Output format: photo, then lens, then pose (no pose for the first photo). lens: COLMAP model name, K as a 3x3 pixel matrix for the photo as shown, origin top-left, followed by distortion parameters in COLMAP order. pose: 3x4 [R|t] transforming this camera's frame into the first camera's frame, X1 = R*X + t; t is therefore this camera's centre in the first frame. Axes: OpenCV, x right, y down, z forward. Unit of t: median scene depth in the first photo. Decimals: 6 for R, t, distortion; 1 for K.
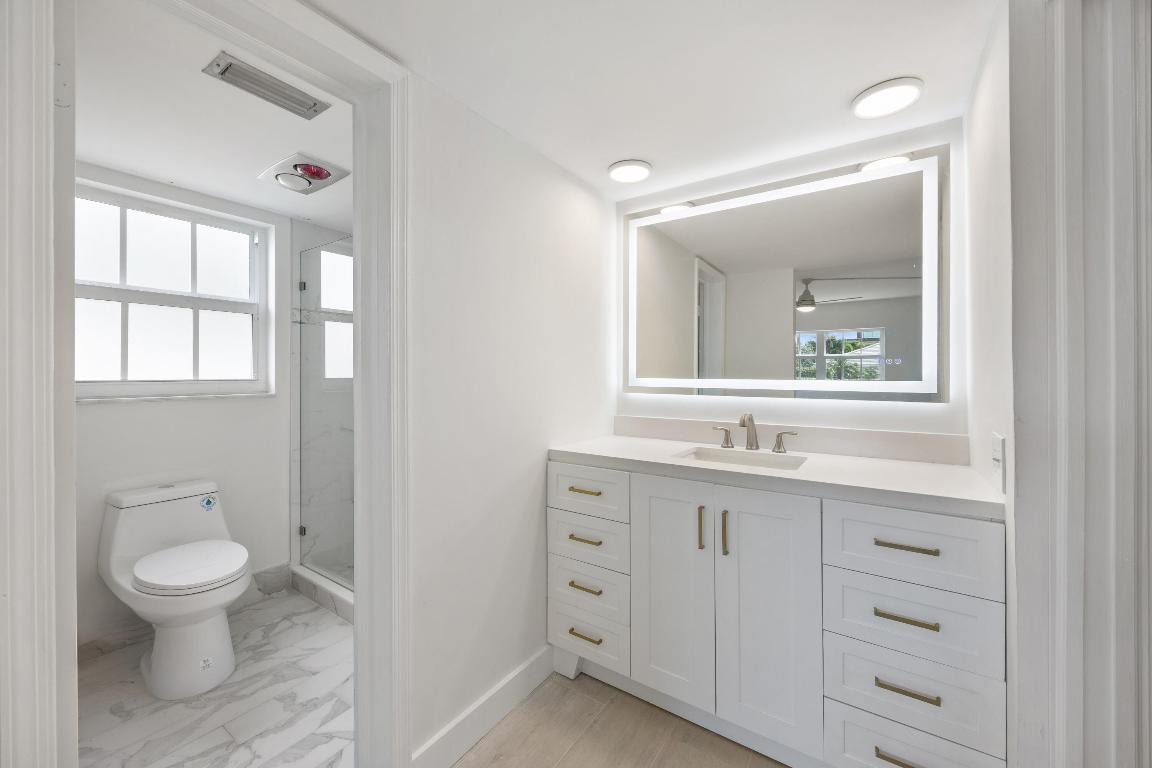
lens RADIAL K [[450.8, 0, 561.2], [0, 450.8, 371.3], [0, 0, 1]] dist [-0.000345, 0.000021]
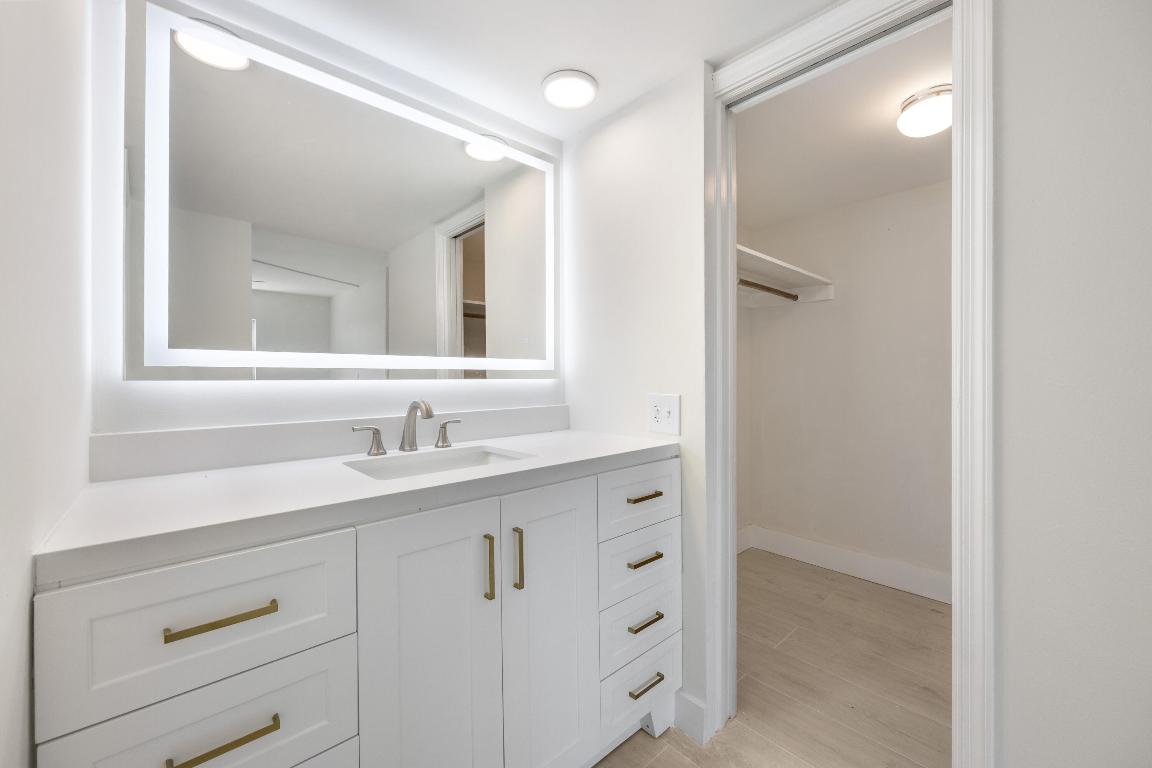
lens RADIAL K [[462.2, 0, 572.2], [0, 462.2, 377.3], [0, 0, 1]] dist [-0.001292, -0.000055]
pose [[0.207176, -0.003999, 0.978295, -0.250404], [0.000697, 0.999992, 0.003940, 0.049215], [-0.978303, -0.000135, 0.207178, 0.563417]]
